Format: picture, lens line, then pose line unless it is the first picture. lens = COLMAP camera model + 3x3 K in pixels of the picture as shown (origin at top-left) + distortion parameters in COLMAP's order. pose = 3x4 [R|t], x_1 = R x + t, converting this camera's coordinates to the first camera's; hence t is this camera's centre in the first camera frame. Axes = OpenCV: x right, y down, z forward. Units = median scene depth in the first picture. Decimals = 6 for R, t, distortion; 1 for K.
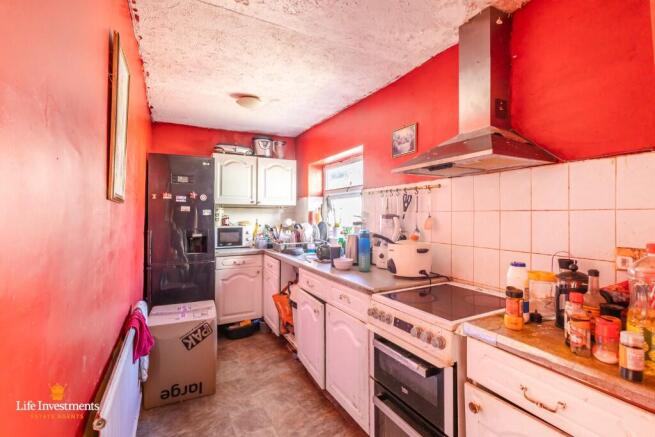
lens RADIAL K [[303.7, 0, 321.2], [0, 303.7, 206.5], [0, 0, 1]] dist [0.010320, 0.000020]
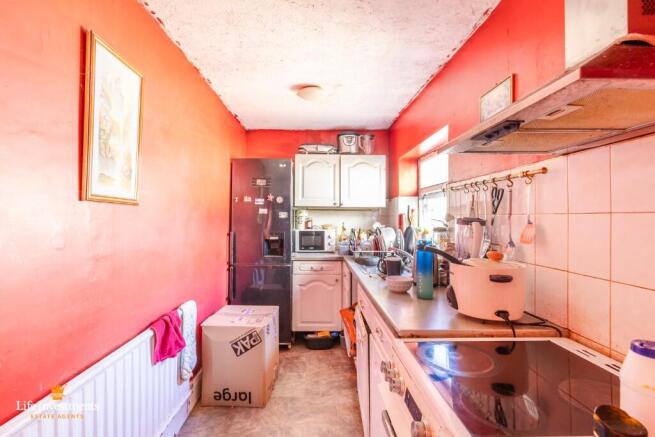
lens RADIAL K [[303.7, 0, 319.3], [0, 303.7, 210.4], [0, 0, 1]] dist [0.010320, 0.000020]
pose [[0.897230, -0.004295, -0.441543, 0.157234], [0.005716, 0.999982, 0.001888, 0.003557], [0.441527, -0.004218, 0.897238, 0.167507]]
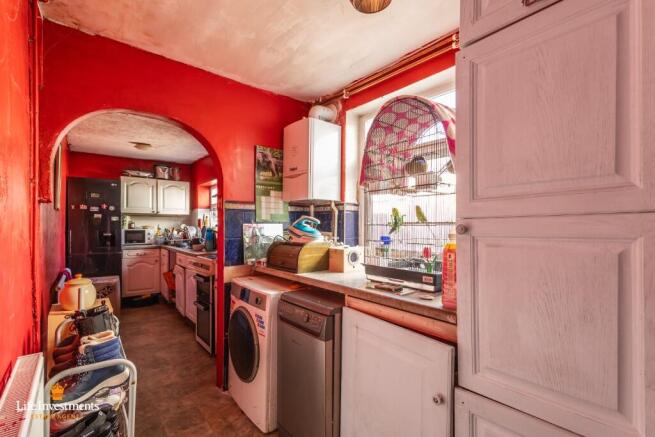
lens RADIAL K [[303.7, 0, 326.1], [0, 303.7, 224.9], [0, 0, 1]] dist [0.010320, 0.000020]
pose [[0.978964, 0.002448, 0.204020, 0.298502], [-0.006971, 0.999746, 0.021453, 0.010844], [-0.203916, -0.022424, 0.978732, -0.599467]]
